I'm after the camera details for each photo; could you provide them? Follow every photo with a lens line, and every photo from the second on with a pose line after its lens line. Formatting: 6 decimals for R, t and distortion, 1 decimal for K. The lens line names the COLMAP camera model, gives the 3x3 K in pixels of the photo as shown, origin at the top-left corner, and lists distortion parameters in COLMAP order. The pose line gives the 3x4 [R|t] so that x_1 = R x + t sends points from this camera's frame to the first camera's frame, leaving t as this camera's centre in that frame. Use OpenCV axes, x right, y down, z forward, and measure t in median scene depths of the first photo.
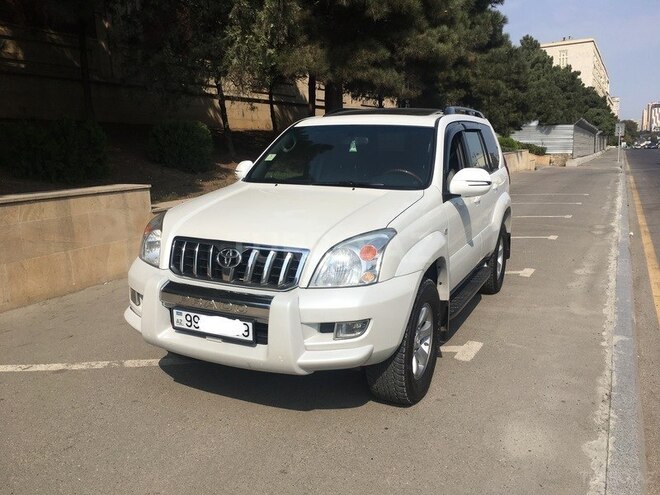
lens RADIAL K [[567.7, 0, 330.0], [0, 567.7, 247.5], [0, 0, 1]] dist [0.080294, -0.103123]
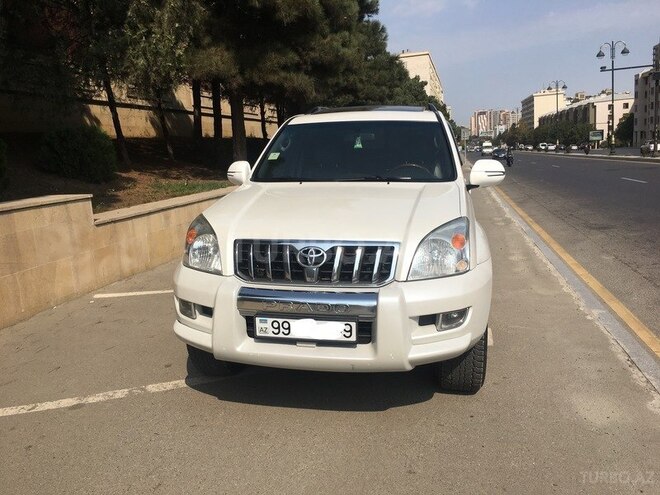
lens RADIAL K [[567.7, 0, 330.0], [0, 567.7, 247.5], [0, 0, 1]] dist [0.080294, -0.103123]
pose [[0.967636, -0.065266, 0.243764, -0.259336], [0.068689, 0.997623, -0.005559, 0.006441], [-0.242821, 0.022123, 0.969819, 0.054853]]
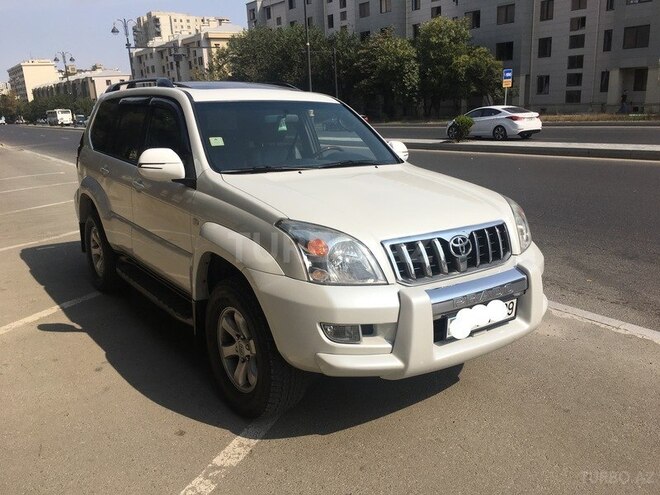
lens RADIAL K [[567.7, 0, 330.0], [0, 567.7, 247.5], [0, 0, 1]] dist [0.080294, -0.103123]
pose [[0.474550, -0.210276, 0.854743, -0.737338], [0.176586, 0.974049, 0.141586, -0.101985], [-0.862334, 0.083745, 0.499367, 0.496295]]
